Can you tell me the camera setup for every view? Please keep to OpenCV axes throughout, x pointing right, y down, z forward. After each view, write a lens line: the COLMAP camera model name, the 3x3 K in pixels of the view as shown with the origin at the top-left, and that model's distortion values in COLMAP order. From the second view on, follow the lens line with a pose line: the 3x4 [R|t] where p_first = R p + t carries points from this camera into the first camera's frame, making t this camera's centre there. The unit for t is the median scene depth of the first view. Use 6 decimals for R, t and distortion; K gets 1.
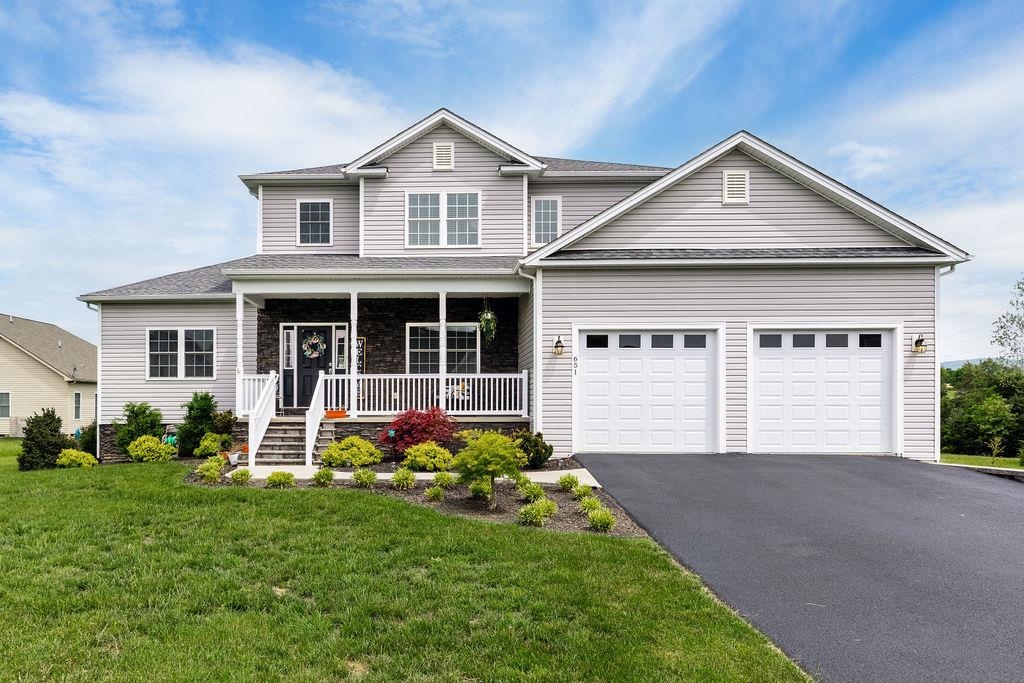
lens RADIAL K [[760.9, 0, 412.4], [0, 760.9, 409.4], [0, 0, 1]] dist [-0.002127, -0.000459]
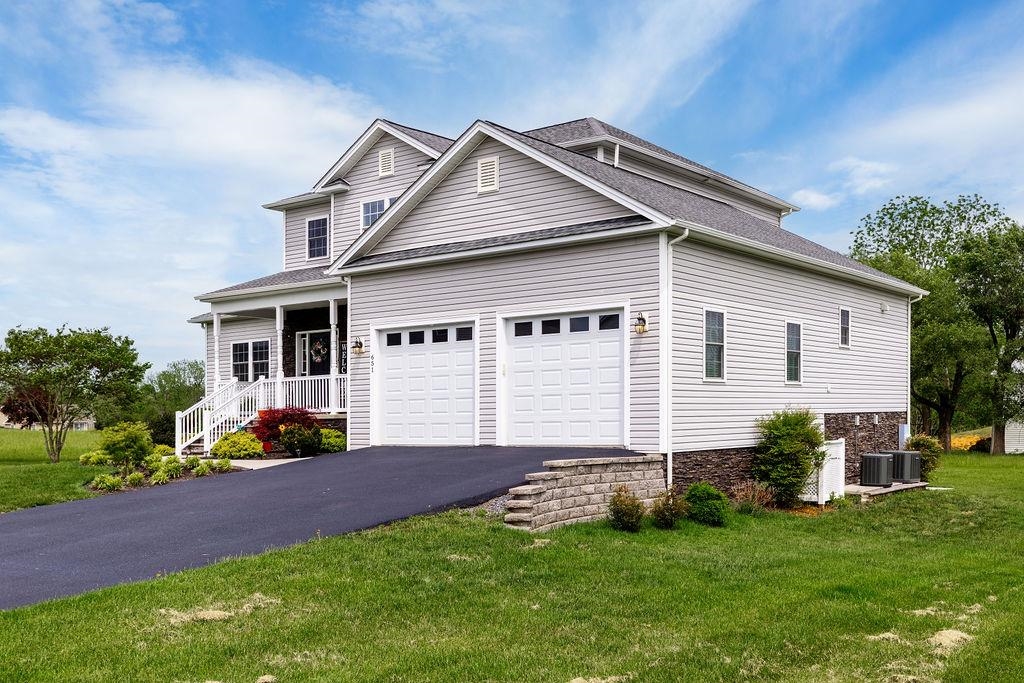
lens RADIAL K [[1052.2, 0, 511.7], [0, 1052.2, 411.8], [0, 0, 1]] dist [0.001096, -0.001945]
pose [[0.818752, -0.018132, -0.573861, 1.017672], [0.018350, 0.999817, -0.005409, 0.017978], [0.573854, -0.006102, 0.818935, -0.081645]]
